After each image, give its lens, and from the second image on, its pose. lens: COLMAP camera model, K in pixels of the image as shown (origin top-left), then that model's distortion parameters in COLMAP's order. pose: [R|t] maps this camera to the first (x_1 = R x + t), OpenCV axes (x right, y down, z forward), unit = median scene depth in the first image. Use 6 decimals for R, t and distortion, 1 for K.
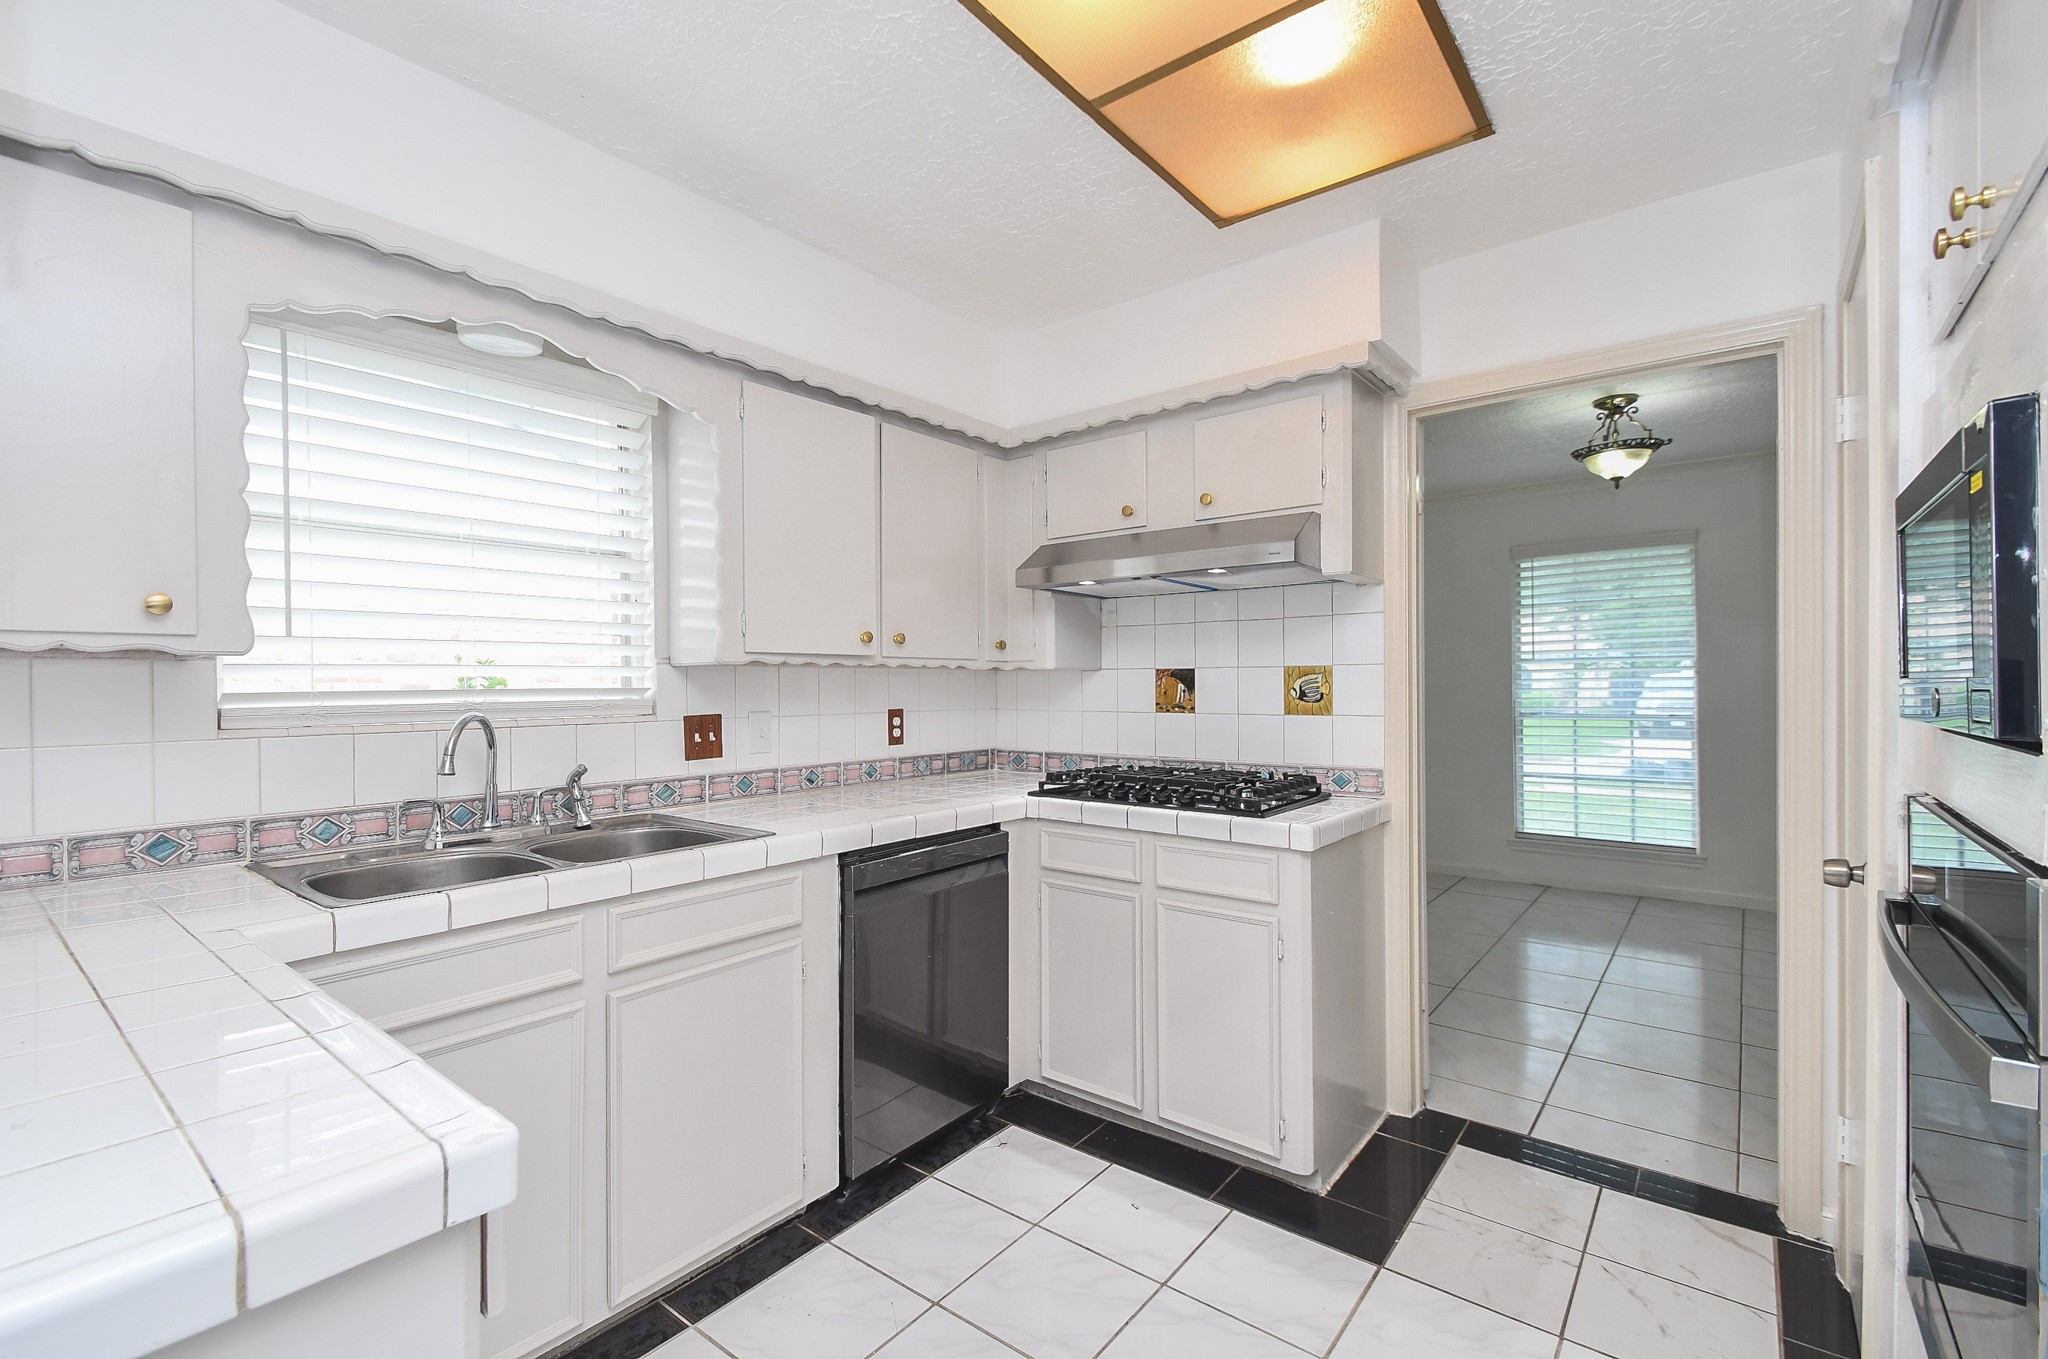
lens RADIAL K [[894.6, 0, 1029.1], [0, 894.6, 686.6], [0, 0, 1]] dist [0.019514, -0.012251]
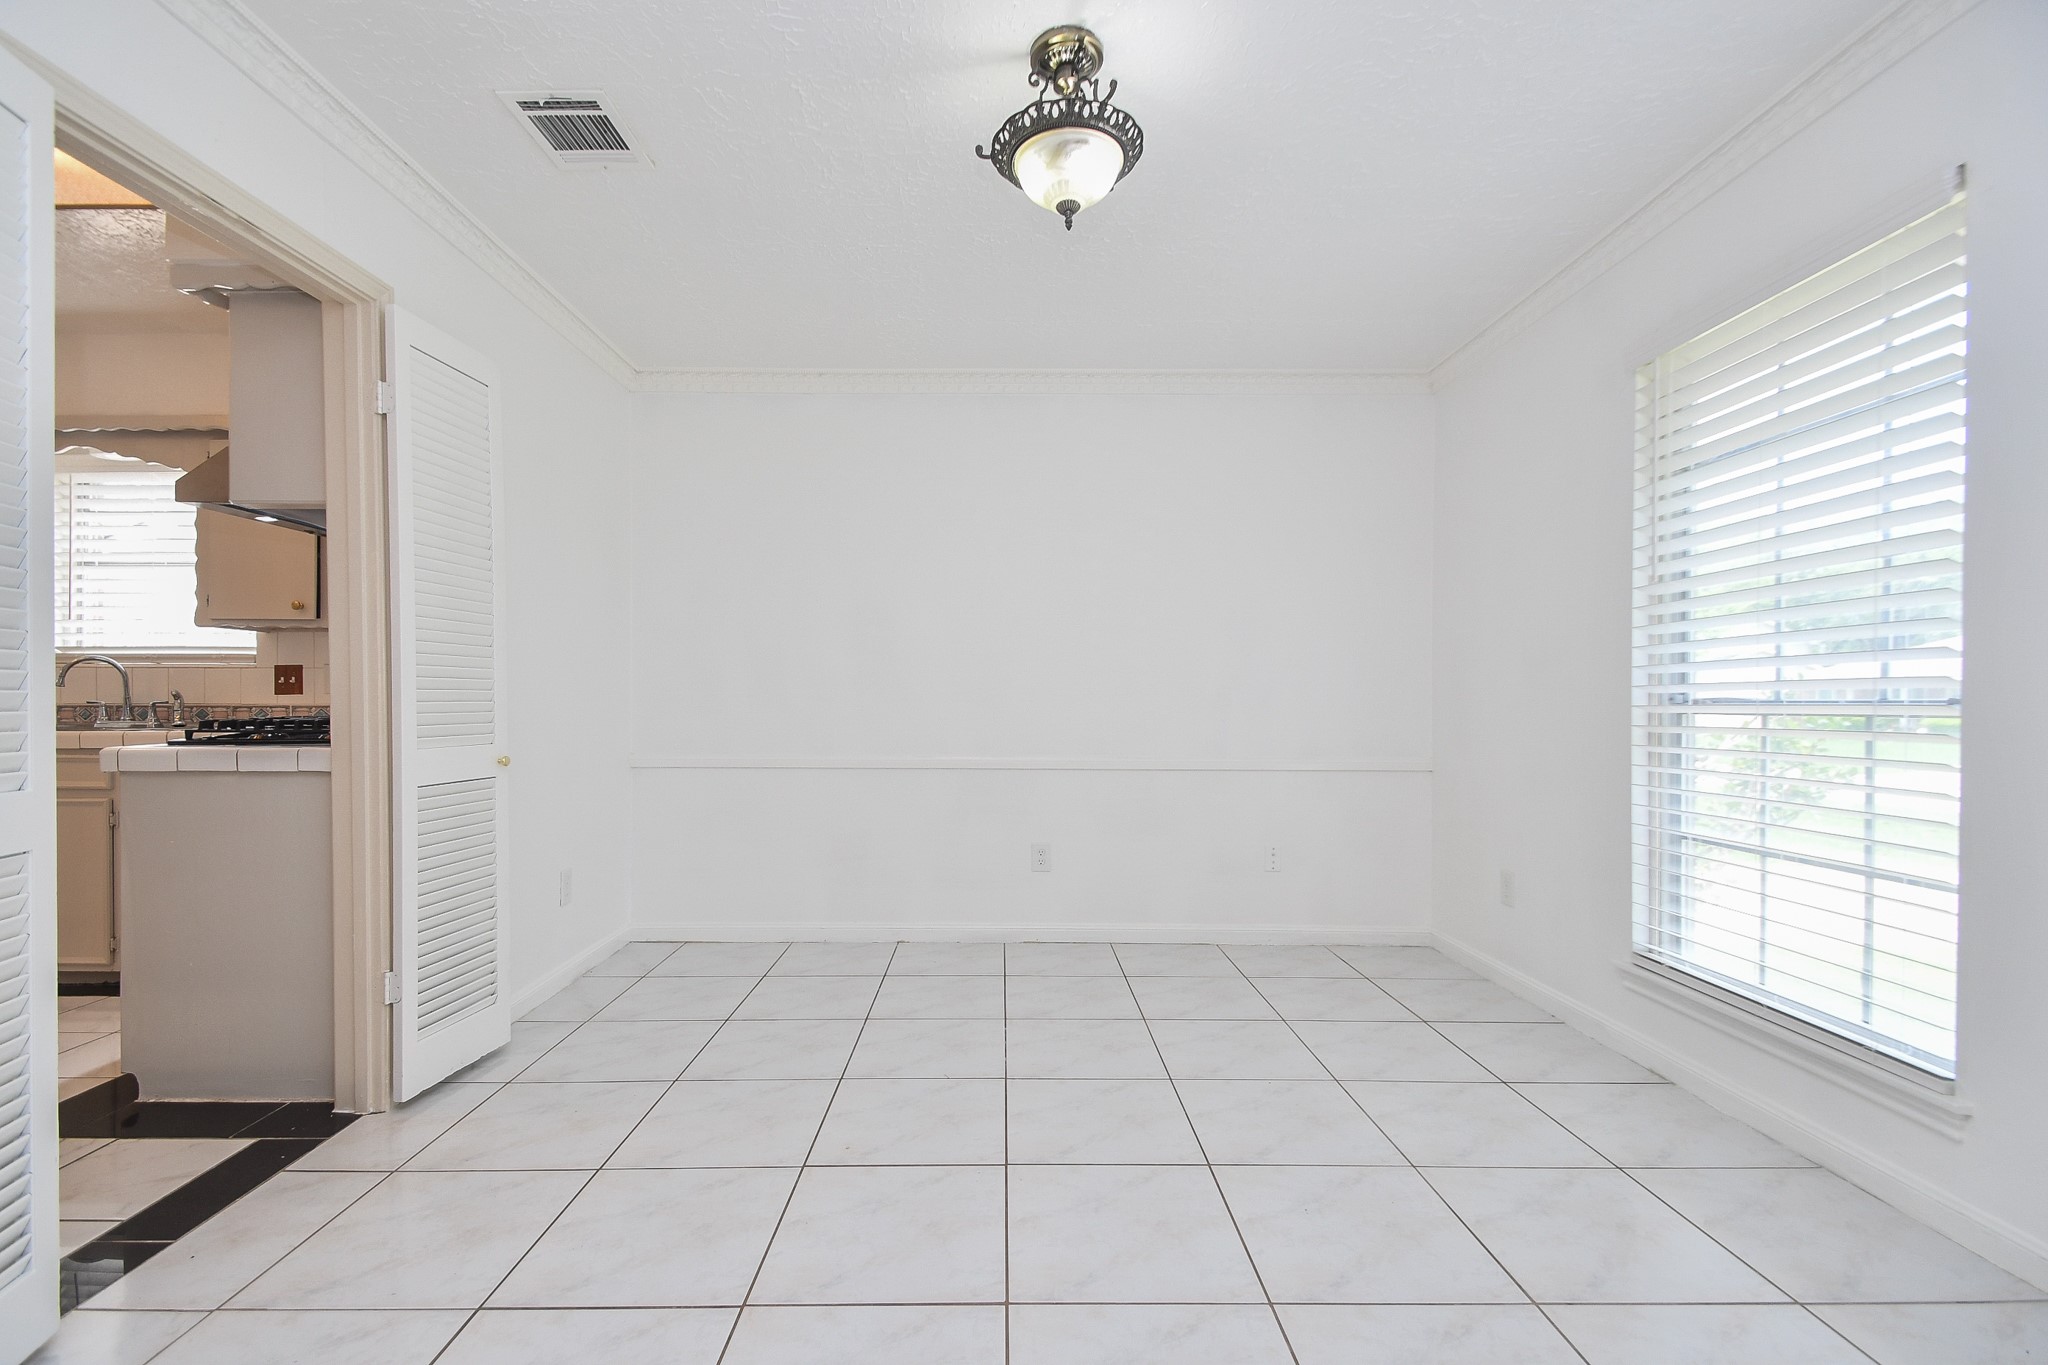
lens RADIAL K [[894.6, 0, 976.9], [0, 894.6, 701.2], [0, 0, 1]] dist [0.019514, -0.012251]
pose [[0.618201, 0.013607, -0.785902, 1.463275], [-0.011325, 0.999901, 0.008403, 0.063688], [0.785938, 0.003705, 0.618294, 0.935044]]
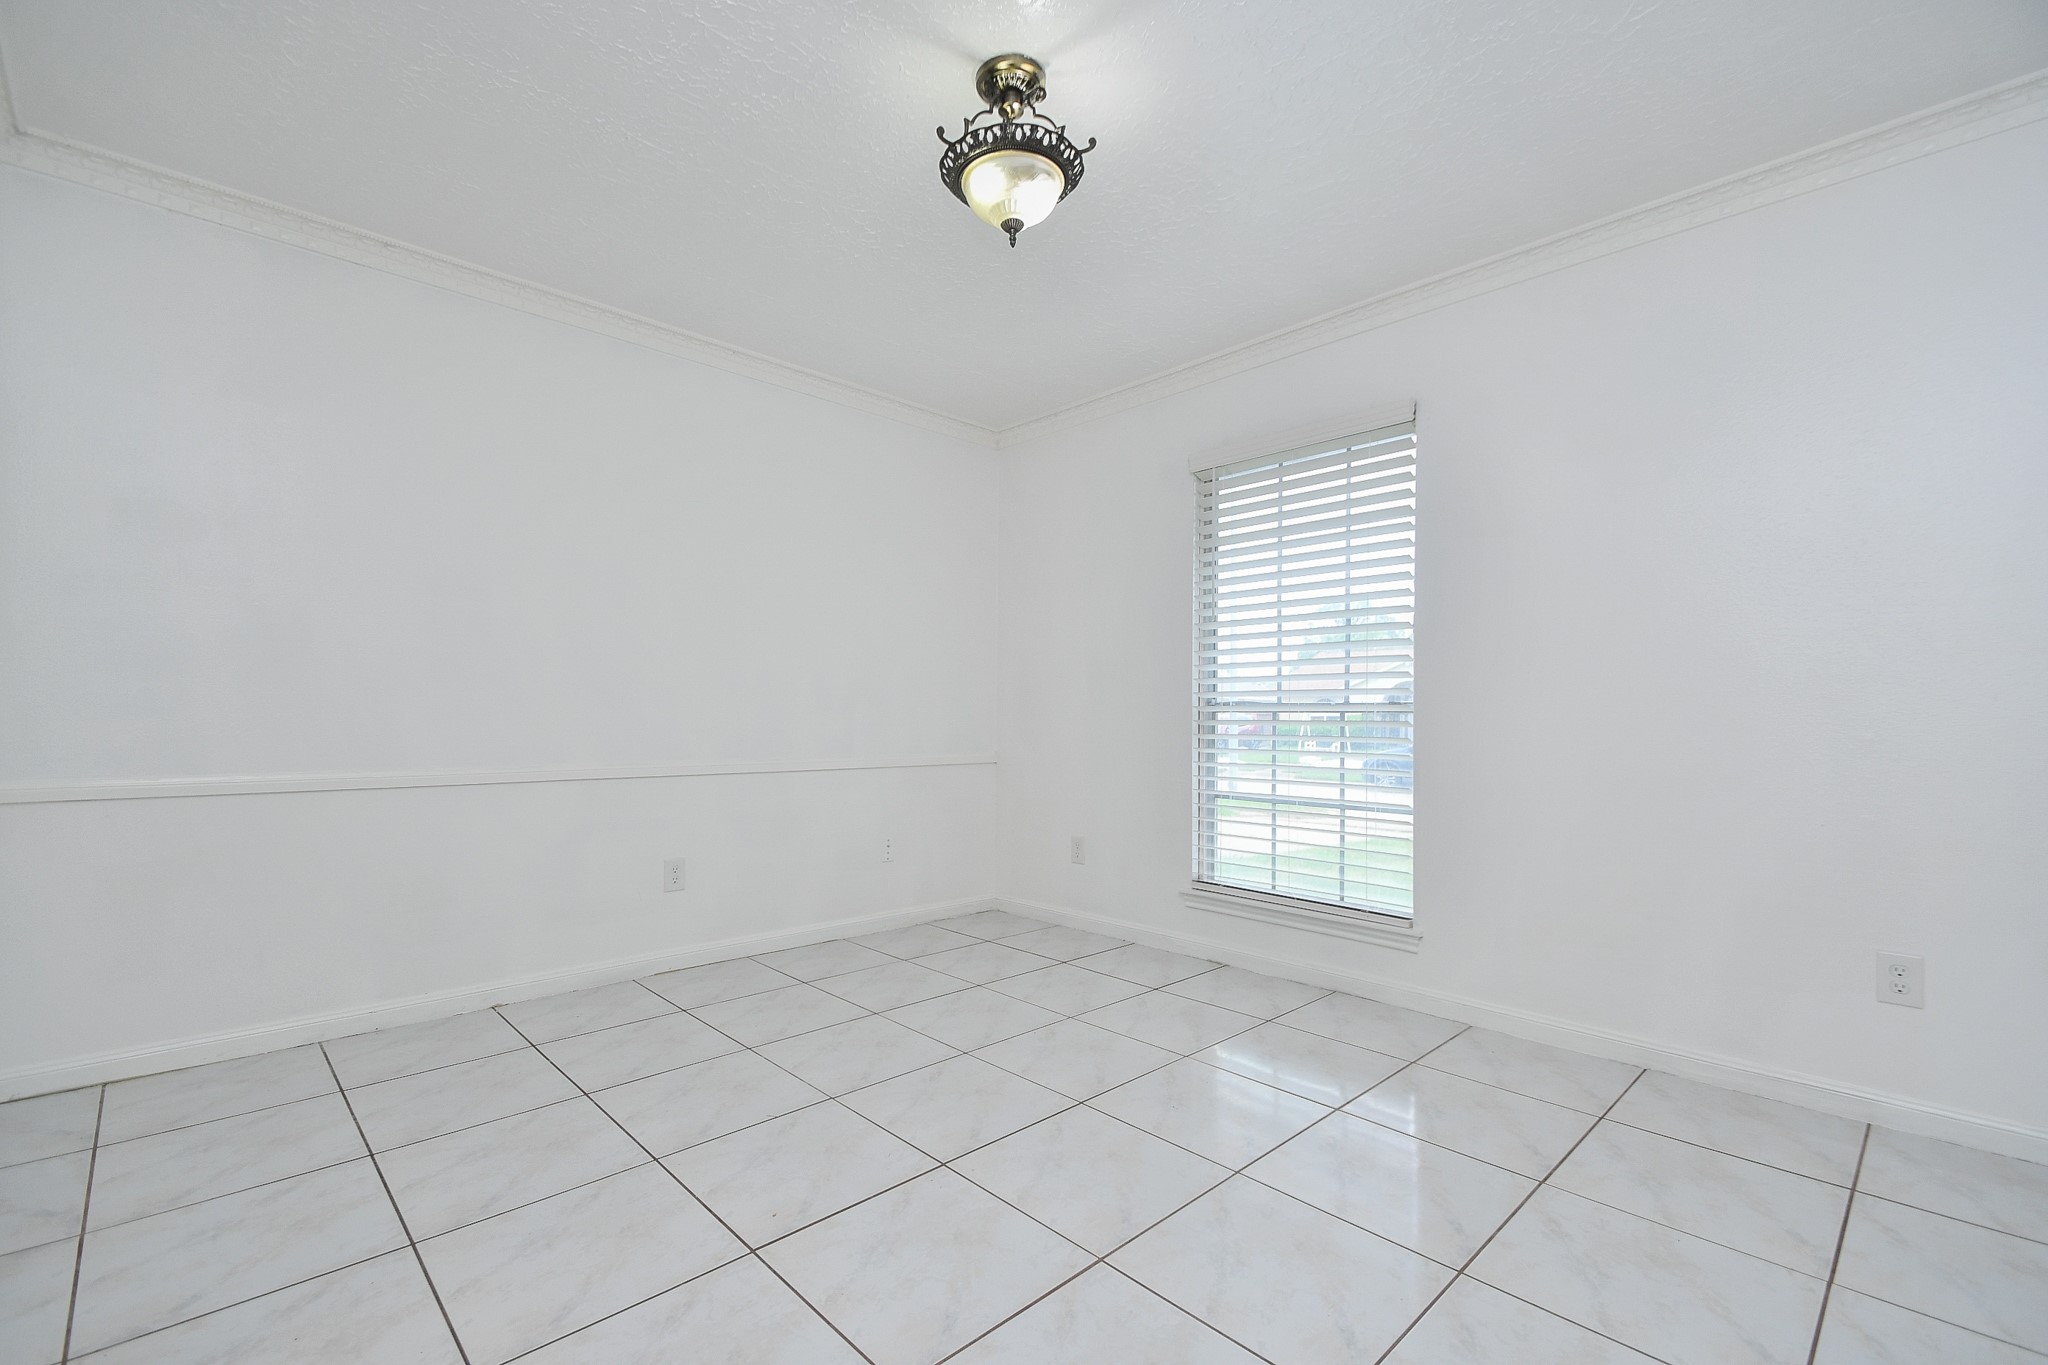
lens RADIAL K [[894.6, 0, 1020.7], [0, 894.6, 692.1], [0, 0, 1]] dist [0.019514, -0.012251]
pose [[0.991189, 0.017179, -0.131338, 1.049211], [-0.020696, 0.999462, -0.025454, 0.087900], [0.130831, 0.027948, 0.991011, 0.693168]]
